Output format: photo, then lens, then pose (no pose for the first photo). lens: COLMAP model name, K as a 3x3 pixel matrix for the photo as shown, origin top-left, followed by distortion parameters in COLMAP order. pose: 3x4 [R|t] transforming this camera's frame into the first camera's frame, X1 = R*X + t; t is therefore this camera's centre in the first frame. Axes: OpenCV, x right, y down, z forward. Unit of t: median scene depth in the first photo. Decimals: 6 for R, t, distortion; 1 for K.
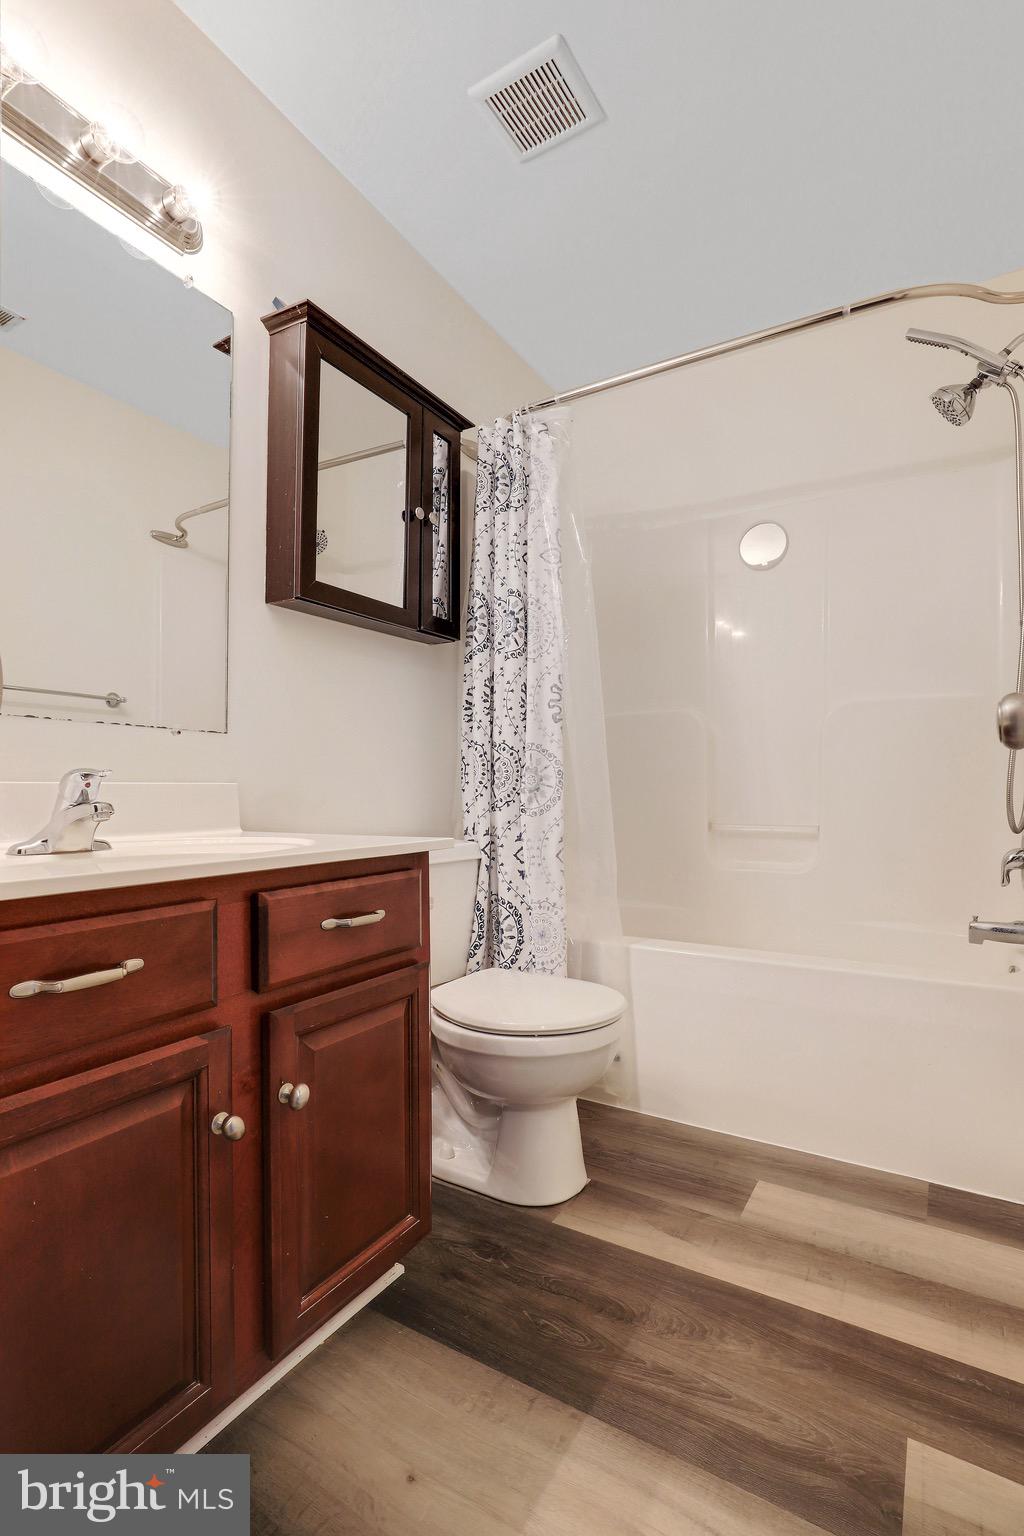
lens RADIAL K [[734.3, 0, 512.0], [0, 734.3, 768.0], [0, 0, 1]] dist [-0.001977, -0.000805]
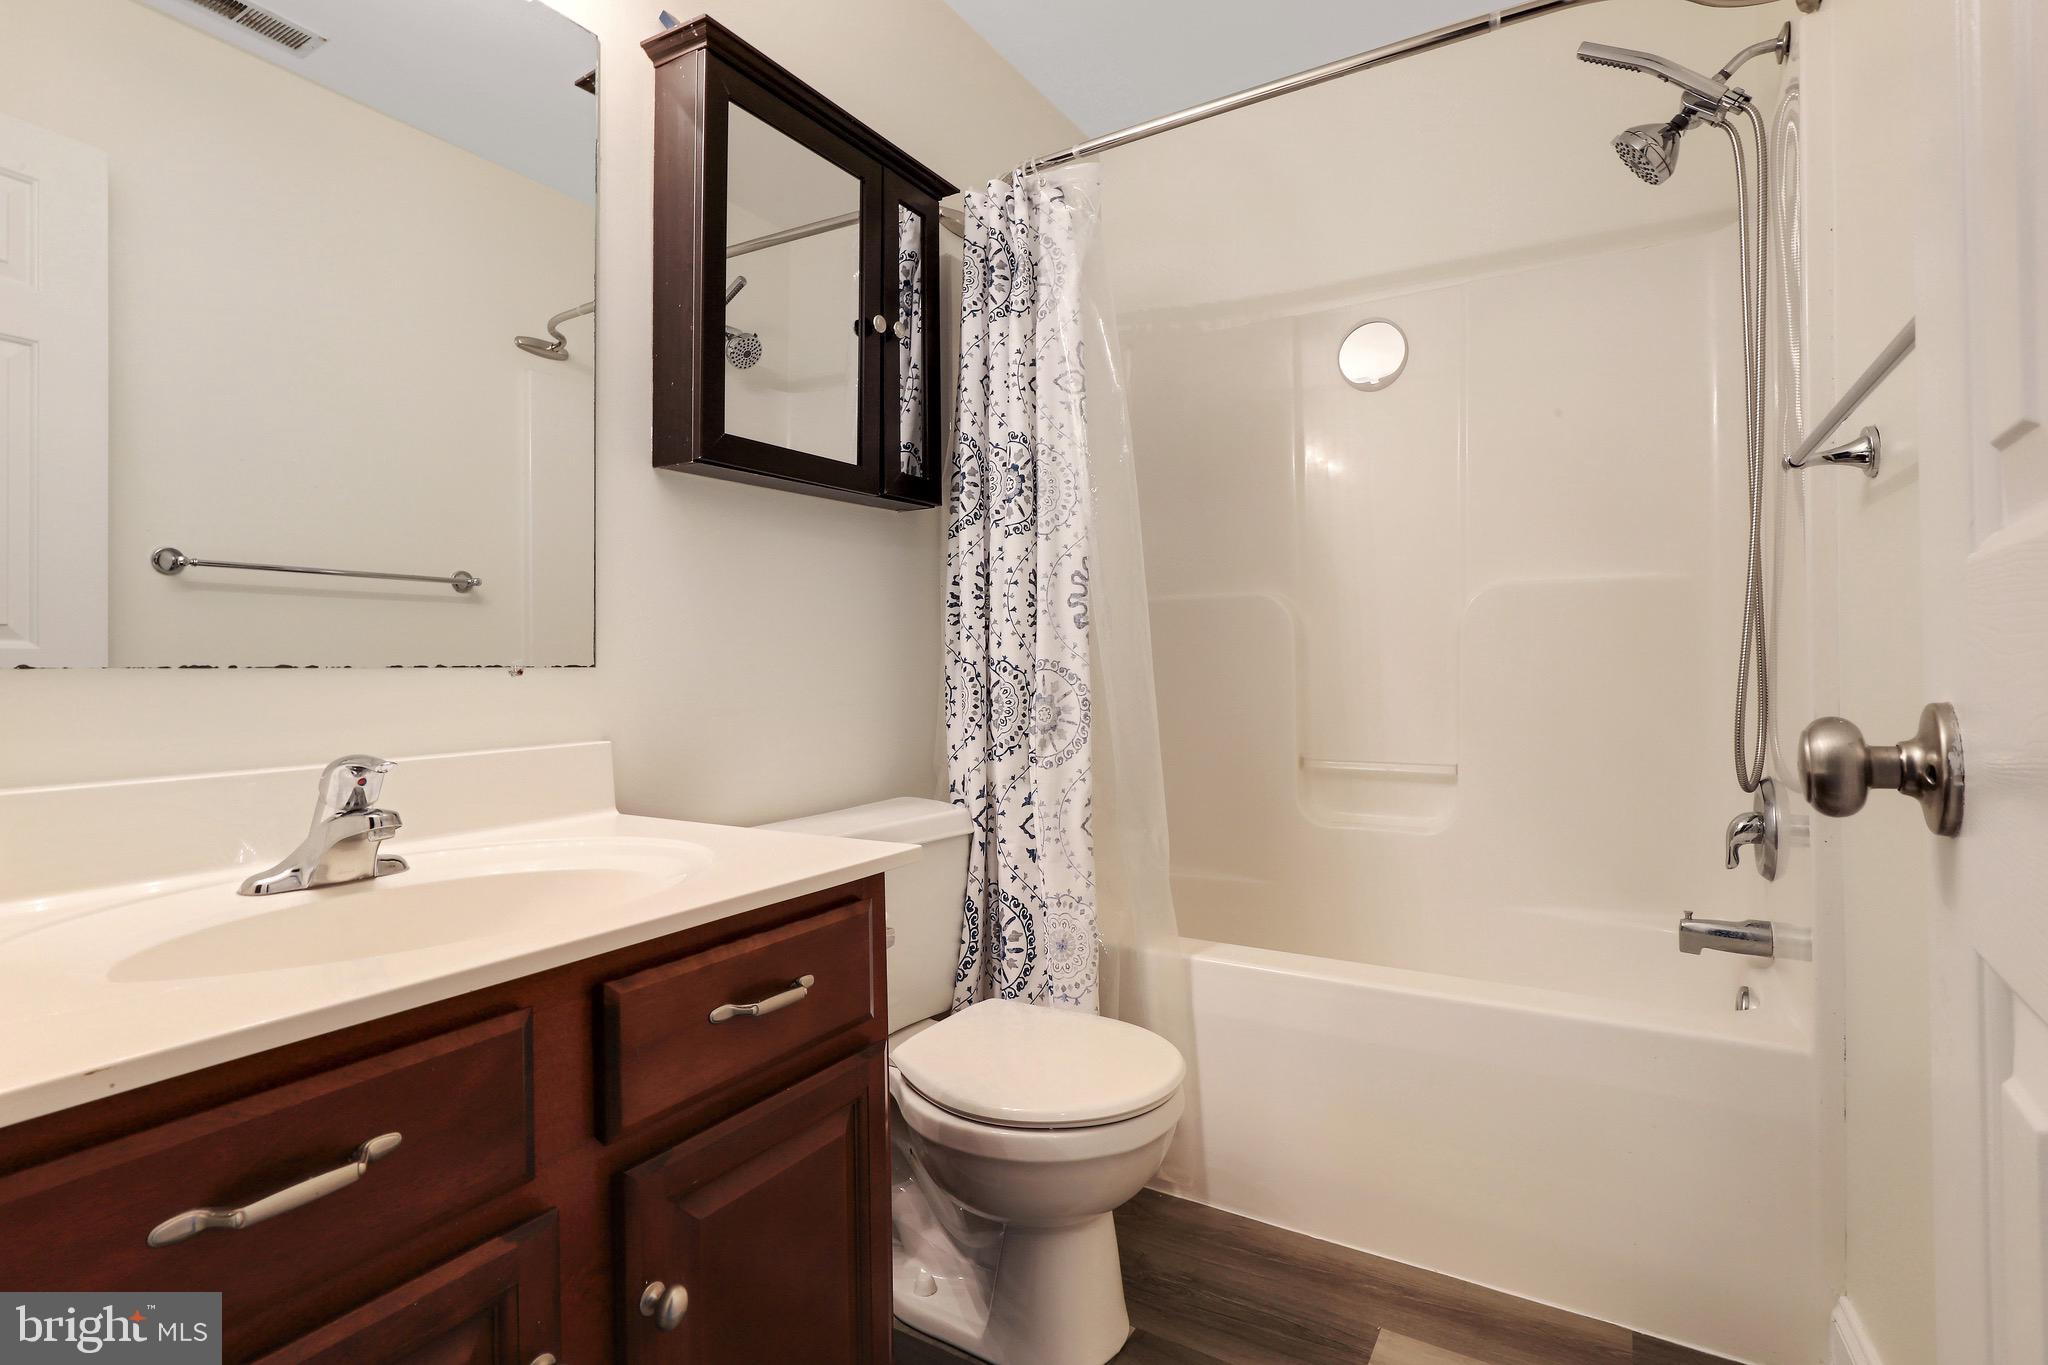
lens RADIAL K [[974.2, 0, 1034.7], [0, 974.2, 649.7], [0, 0, 1]] dist [-0.003054, 0.000276]
pose [[0.999877, -0.015575, 0.002062, 0.015266], [0.015517, 0.999555, 0.025490, -0.065371], [-0.002458, -0.025455, 0.999673, 0.077812]]
